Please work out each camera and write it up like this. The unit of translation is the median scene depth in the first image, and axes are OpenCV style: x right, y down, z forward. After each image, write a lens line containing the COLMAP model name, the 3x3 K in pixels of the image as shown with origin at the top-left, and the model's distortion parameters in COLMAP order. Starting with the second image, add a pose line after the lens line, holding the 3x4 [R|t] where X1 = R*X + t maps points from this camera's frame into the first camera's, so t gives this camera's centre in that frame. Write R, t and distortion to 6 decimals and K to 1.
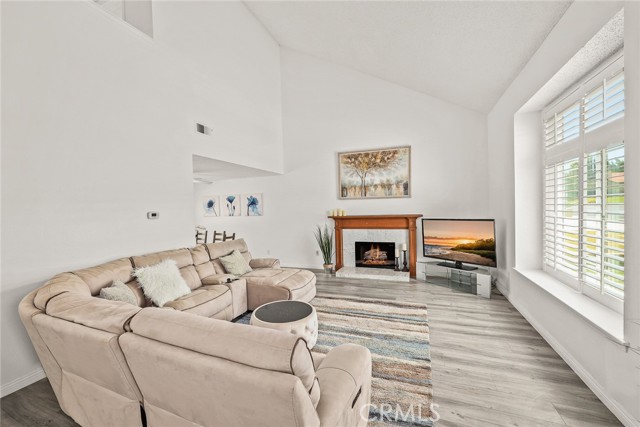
lens RADIAL K [[262.9, 0, 321.3], [0, 262.9, 213.3], [0, 0, 1]] dist [0.002249, 0.000290]
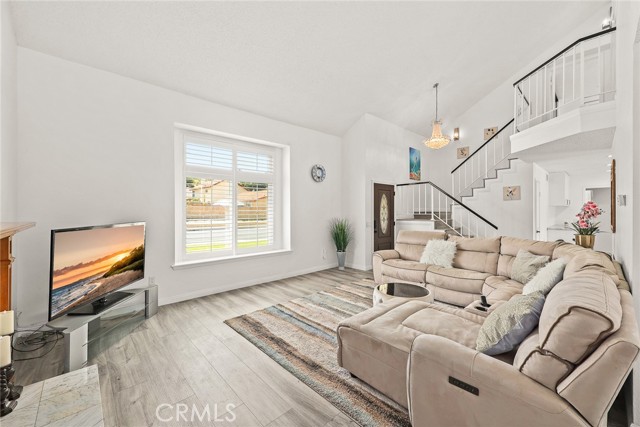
lens RADIAL K [[262.9, 0, 315.4], [0, 262.9, 212.3], [0, 0, 1]] dist [0.002249, 0.000290]
pose [[-0.893457, 0.013409, 0.448949, -0.279484], [0.016575, 0.999858, 0.003122, -0.002639], [-0.448843, 0.010231, -0.893552, 1.841346]]
